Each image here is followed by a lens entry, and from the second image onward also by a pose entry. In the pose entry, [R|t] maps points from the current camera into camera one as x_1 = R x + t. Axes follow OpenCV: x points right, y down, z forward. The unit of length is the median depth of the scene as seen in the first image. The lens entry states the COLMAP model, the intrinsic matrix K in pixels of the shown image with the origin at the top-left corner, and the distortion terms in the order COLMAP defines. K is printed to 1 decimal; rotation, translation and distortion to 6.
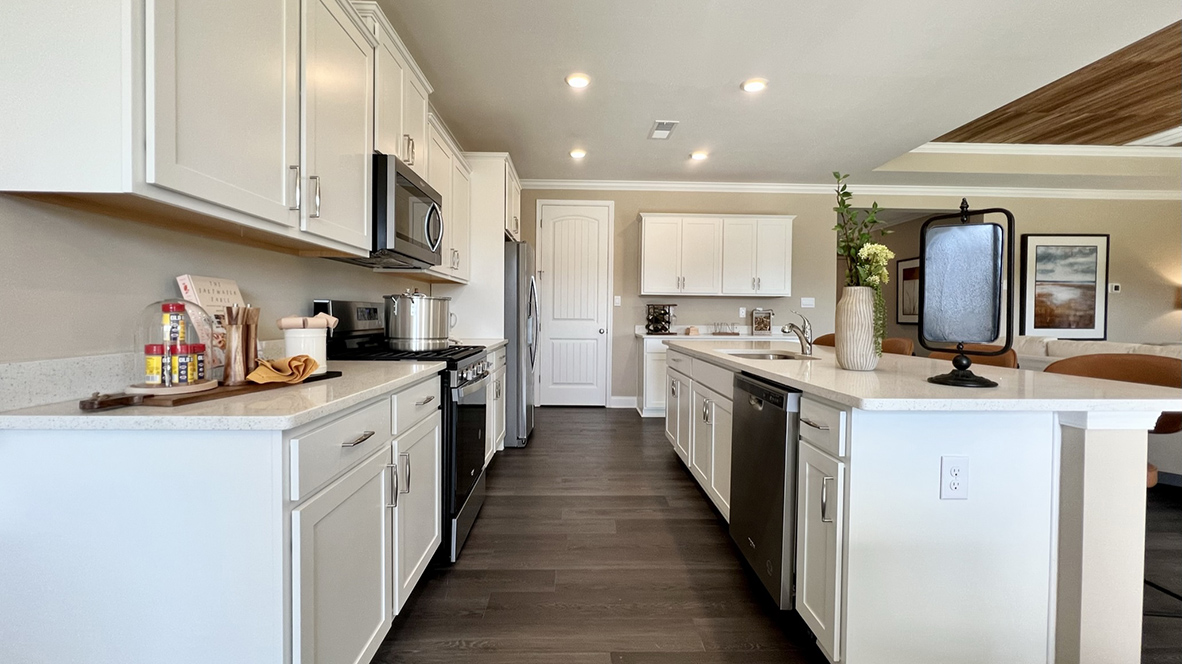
lens RADIAL K [[485.0, 0, 587.2], [0, 485.0, 324.6], [0, 0, 1]] dist [-0.000742, -0.000228]
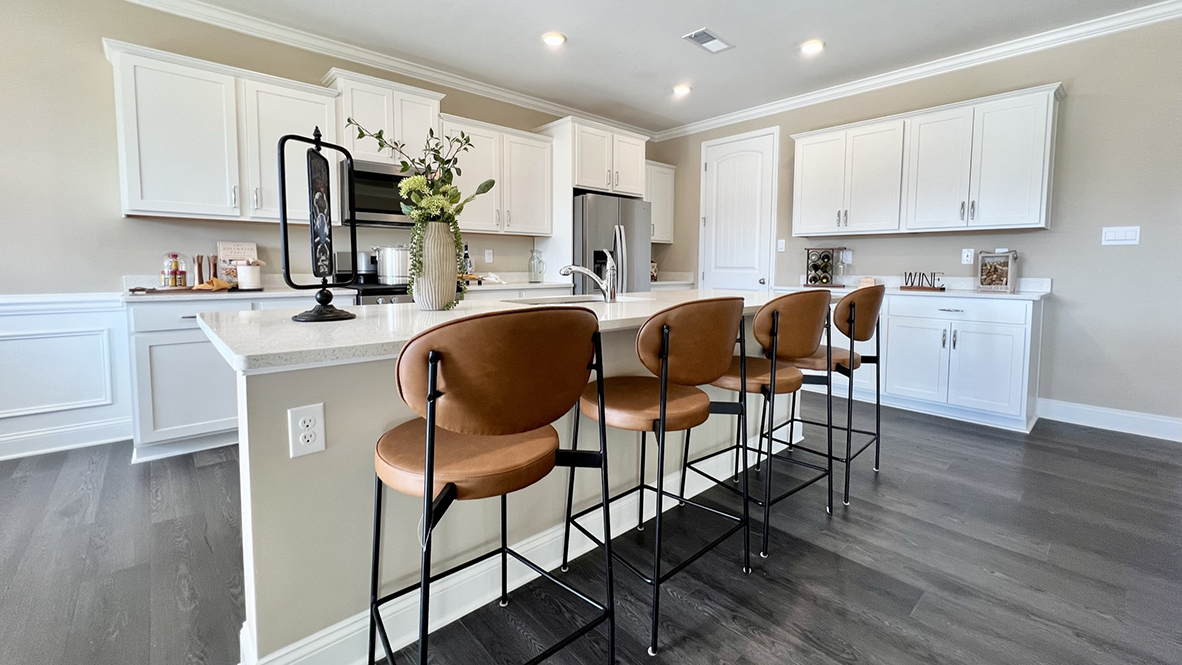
lens RADIAL K [[485.0, 0, 585.1], [0, 485.0, 296.0], [0, 0, 1]] dist [-0.000742, -0.000228]
pose [[0.651780, 0.039927, -0.757356, 0.492397], [-0.013501, 0.999066, 0.041051, 0.008094], [0.758288, -0.016531, 0.651710, 0.202336]]
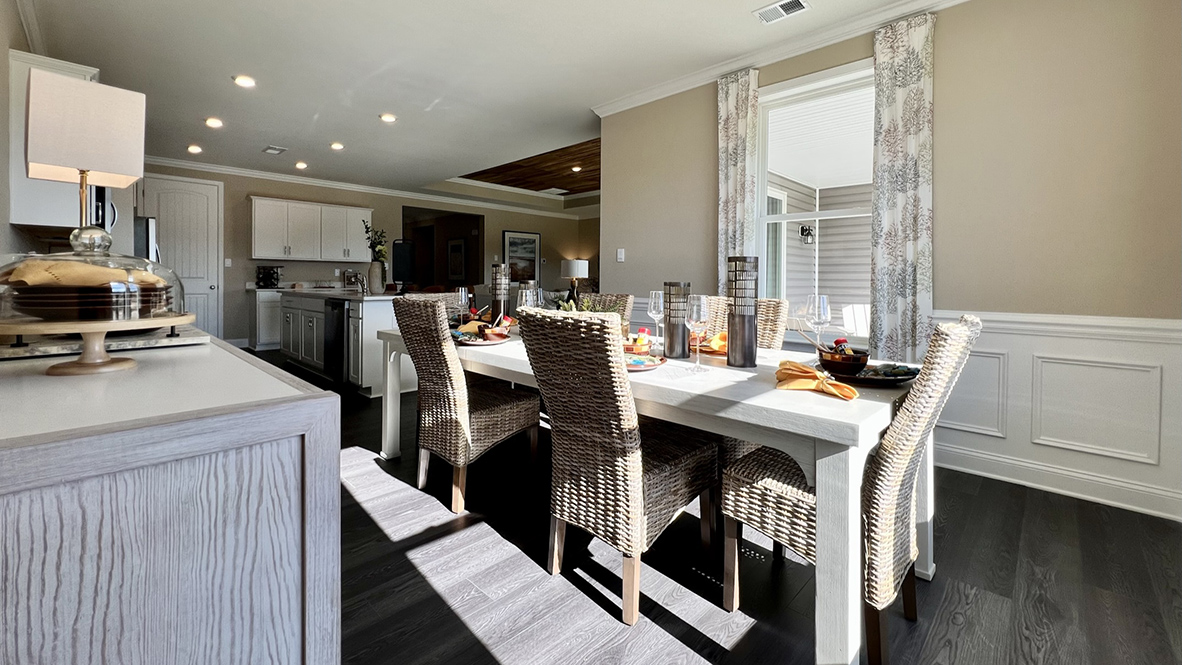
lens RADIAL K [[485.0, 0, 598.3], [0, 485.0, 281.0], [0, 0, 1]] dist [-0.000742, -0.000228]
pose [[0.708760, -0.007766, 0.705406, -0.143610], [0.016207, 0.999855, -0.005277, 0.019906], [-0.705263, 0.015172, 0.708783, -0.562036]]
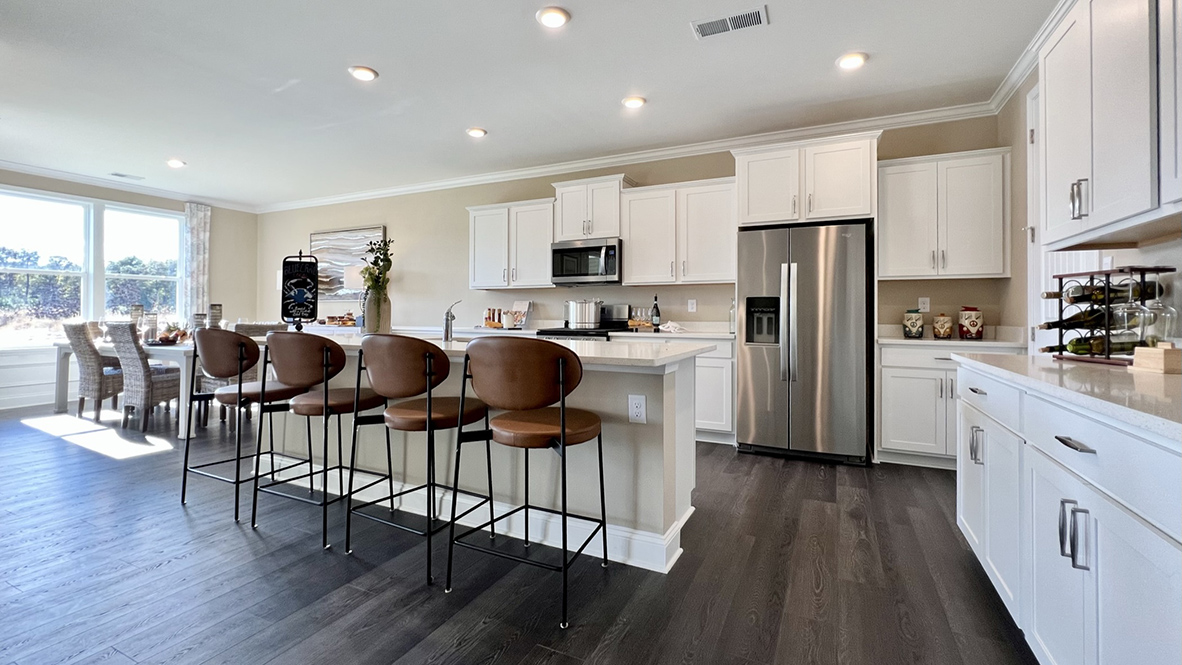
lens RADIAL K [[485.0, 0, 608.5], [0, 485.0, 310.3], [0, 0, 1]] dist [-0.000742, -0.000228]
pose [[-0.431915, -0.018568, -0.901723, 0.584547], [-0.026934, 0.999608, -0.007683, -0.004641], [0.901512, 0.020968, -0.432246, 0.837874]]
